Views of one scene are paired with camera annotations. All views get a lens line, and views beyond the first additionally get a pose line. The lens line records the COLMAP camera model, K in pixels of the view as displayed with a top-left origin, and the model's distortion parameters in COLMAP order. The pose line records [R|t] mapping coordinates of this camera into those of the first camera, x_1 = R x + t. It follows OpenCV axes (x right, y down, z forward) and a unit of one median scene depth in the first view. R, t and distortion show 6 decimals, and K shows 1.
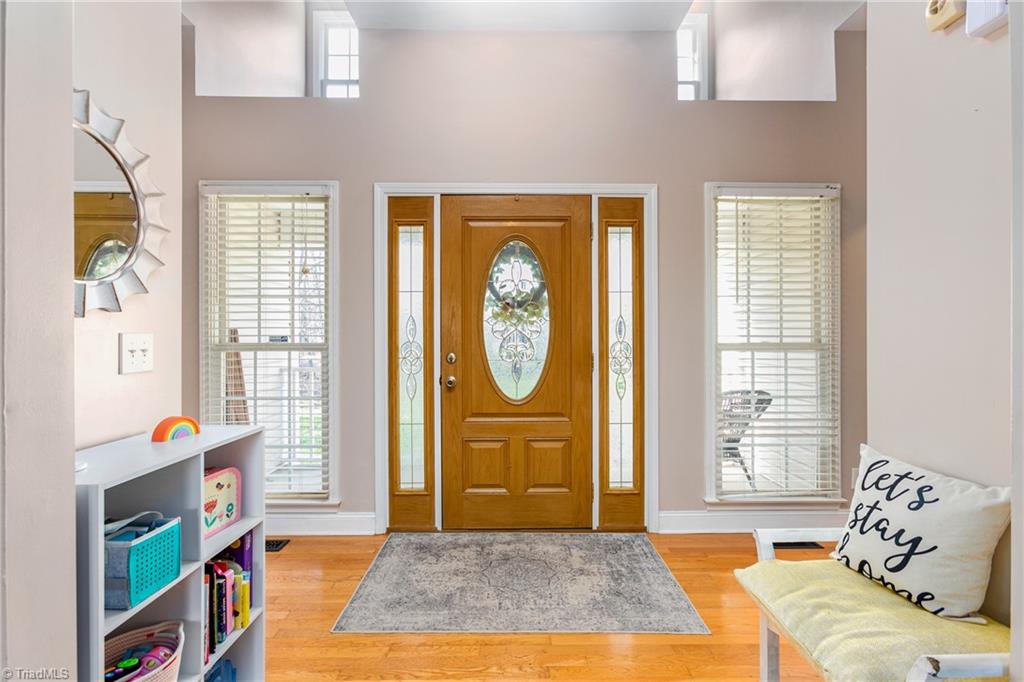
lens RADIAL K [[467.8, 0, 512.0], [0, 467.8, 341.0], [0, 0, 1]] dist [-0.000107, 0.000101]
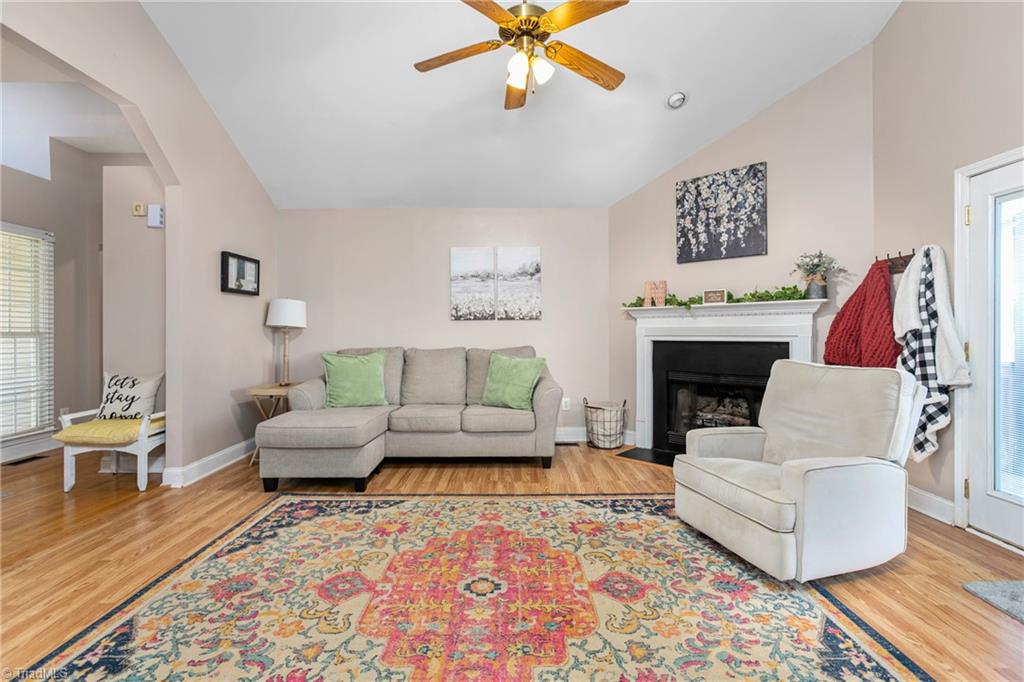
lens RADIAL K [[464.8, 0, 510.5], [0, 464.8, 327.0], [0, 0, 1]] dist [-0.018026, 0.013469]
pose [[0.026366, 0.002576, 0.999649, -0.857440], [0.010402, 0.999942, -0.002852, 0.009075], [-0.999598, 0.010474, 0.026338, -0.627709]]
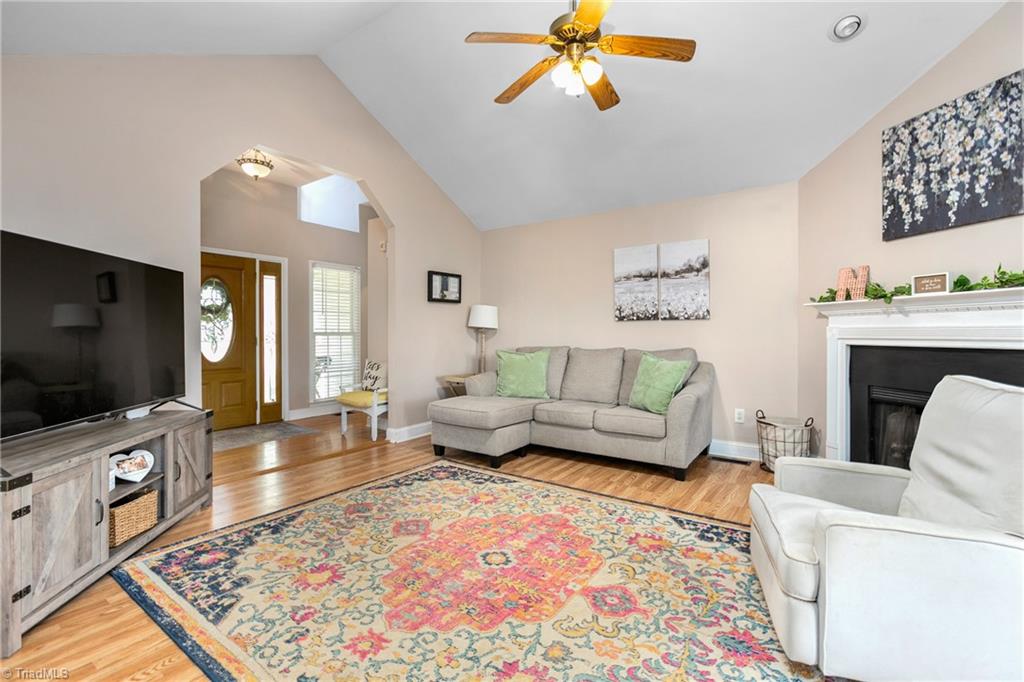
lens RADIAL K [[464.8, 0, 510.5], [0, 464.8, 327.0], [0, 0, 1]] dist [-0.018026, 0.013469]
pose [[0.606213, 0.004158, 0.795291, -0.763402], [0.008882, 0.999889, -0.011998, 0.016542], [-0.795252, 0.014337, 0.606109, -1.101607]]
